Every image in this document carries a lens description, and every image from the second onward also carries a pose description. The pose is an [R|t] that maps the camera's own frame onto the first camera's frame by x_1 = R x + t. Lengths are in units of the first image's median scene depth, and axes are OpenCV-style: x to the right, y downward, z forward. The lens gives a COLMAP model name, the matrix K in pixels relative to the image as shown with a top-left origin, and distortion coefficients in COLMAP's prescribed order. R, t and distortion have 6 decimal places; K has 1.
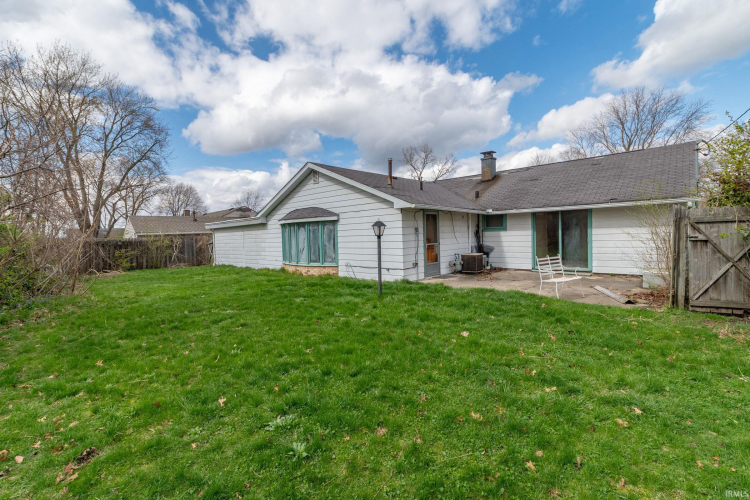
lens RADIAL K [[327.8, 0, 372.6], [0, 327.8, 253.7], [0, 0, 1]] dist [0.001892, -0.000679]
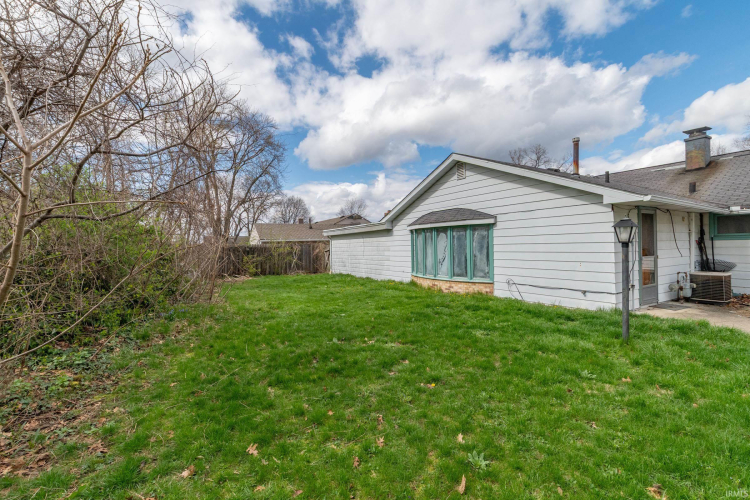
lens RADIAL K [[327.8, 0, 371.8], [0, 327.8, 244.4], [0, 0, 1]] dist [0.001892, -0.000679]
pose [[0.962509, 0.012024, -0.270982, -0.164375], [-0.027811, 0.998127, -0.054494, -0.002161], [0.269820, 0.059988, 0.961041, 0.163639]]
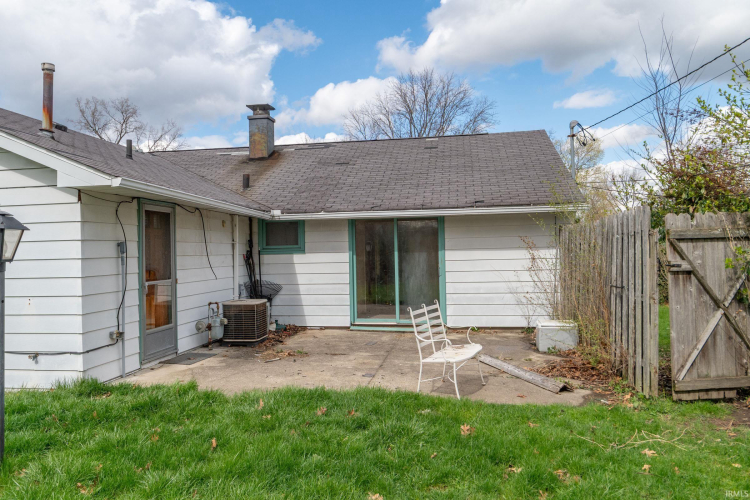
lens RADIAL K [[541.3, 0, 358.1], [0, 541.3, 239.7], [0, 0, 1]] dist [0.002965, 0.001087]
pose [[0.839813, 0.025714, 0.542266, 0.015757], [0.027919, 0.995510, -0.090444, -0.011906], [-0.542157, 0.091095, 0.835325, 0.241246]]
